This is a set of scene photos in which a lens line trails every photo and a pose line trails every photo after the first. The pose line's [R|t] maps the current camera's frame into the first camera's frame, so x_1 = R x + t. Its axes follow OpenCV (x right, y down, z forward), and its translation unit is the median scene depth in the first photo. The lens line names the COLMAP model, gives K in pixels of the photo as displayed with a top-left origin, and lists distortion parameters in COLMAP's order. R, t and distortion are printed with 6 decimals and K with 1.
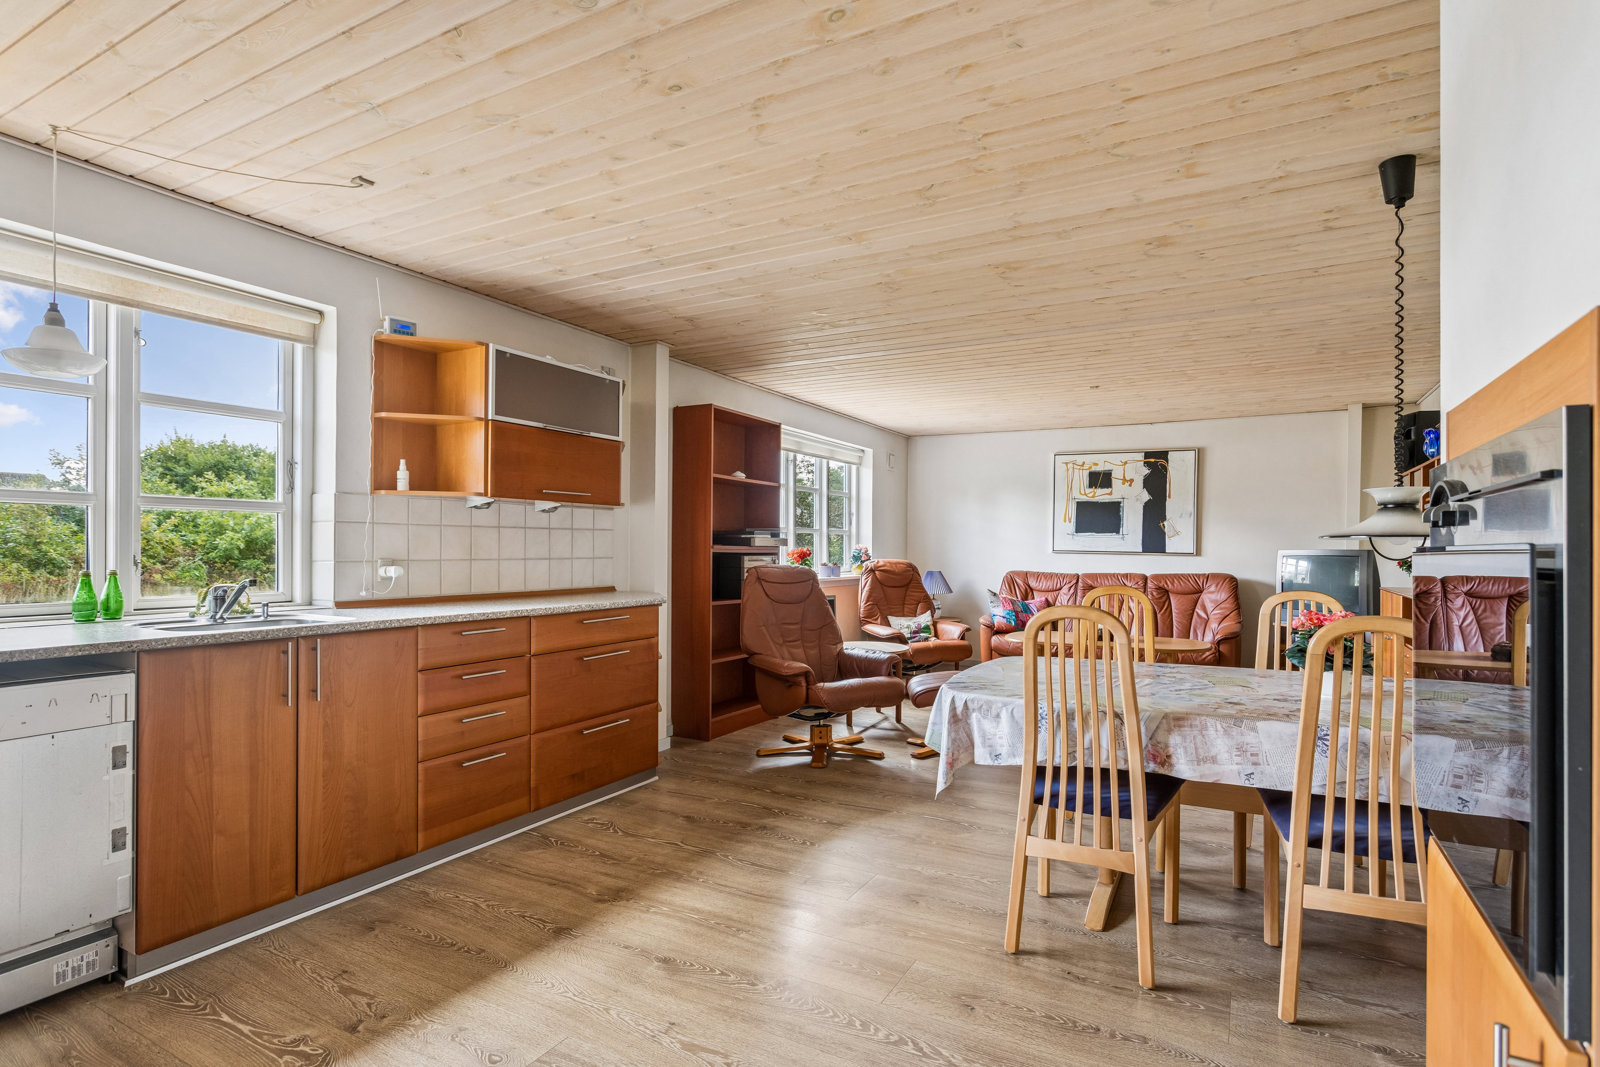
lens RADIAL K [[823.4, 0, 805.7], [0, 823.4, 544.6], [0, 0, 1]] dist [0.001705, 0.000144]
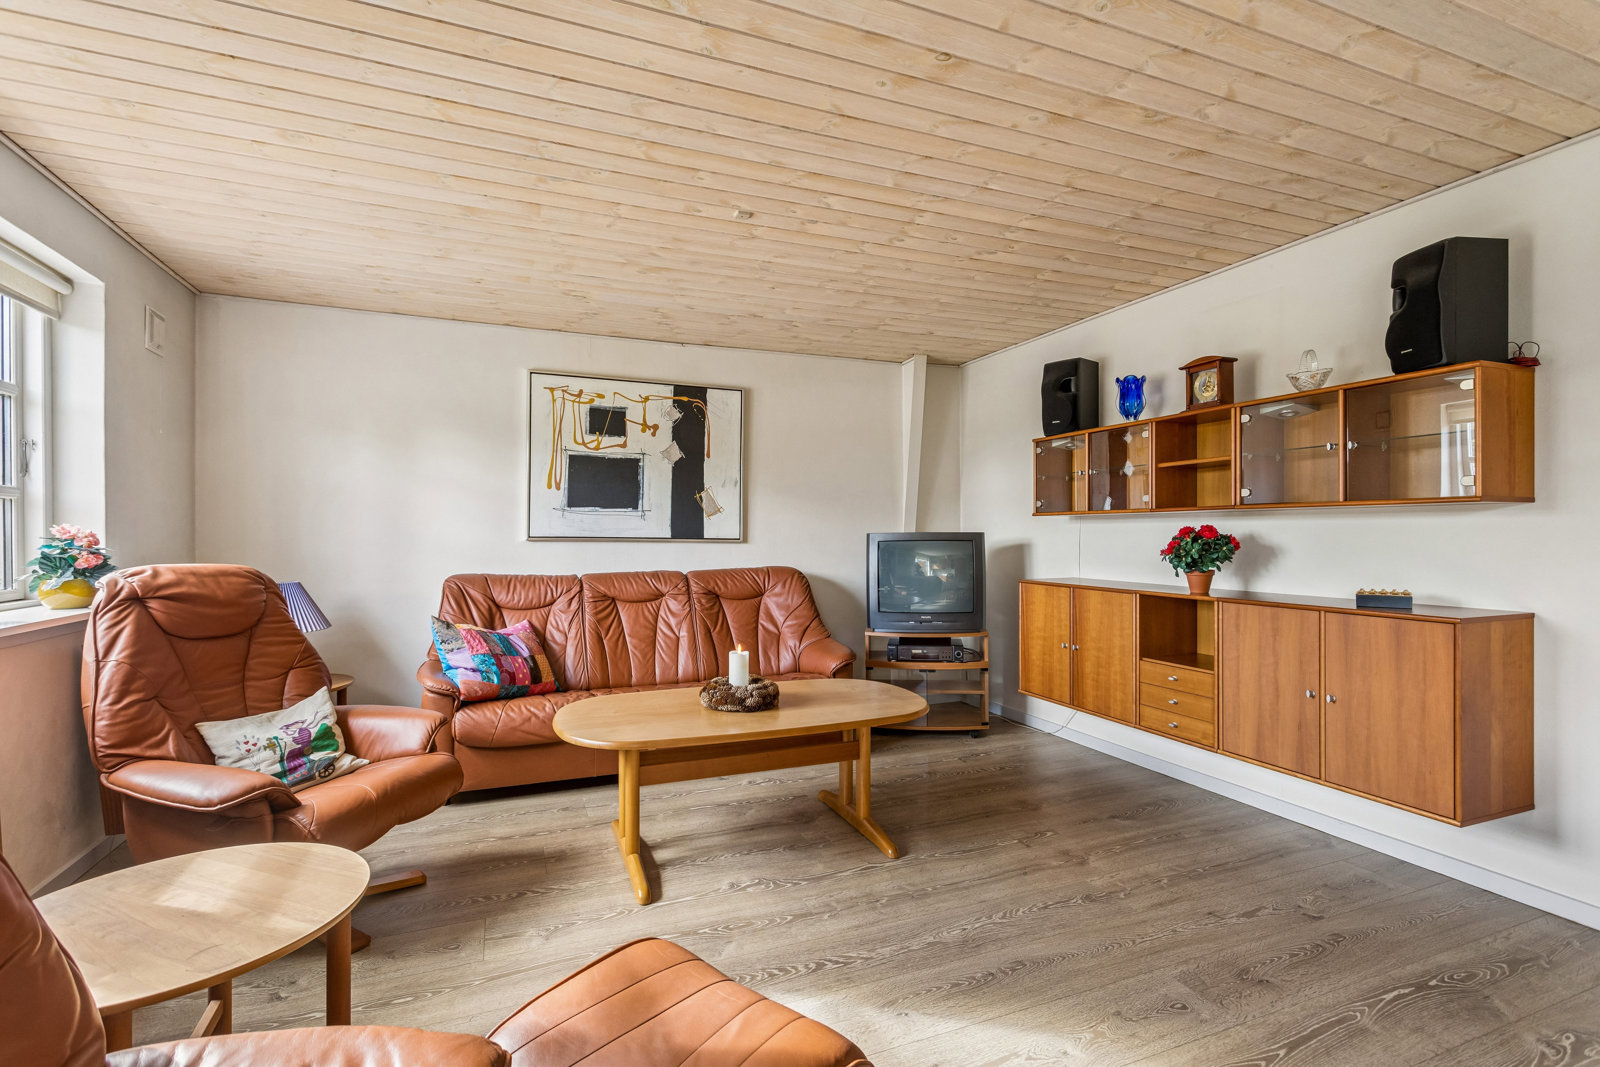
lens RADIAL K [[746.8, 0, 804.2], [0, 746.8, 540.6], [0, 0, 1]] dist [0.002947, 0.000141]
pose [[0.620898, -0.013534, 0.783774, 0.008513], [0.002513, 0.999880, 0.015275, 0.002391], [-0.783887, -0.007515, 0.620858, 0.553932]]
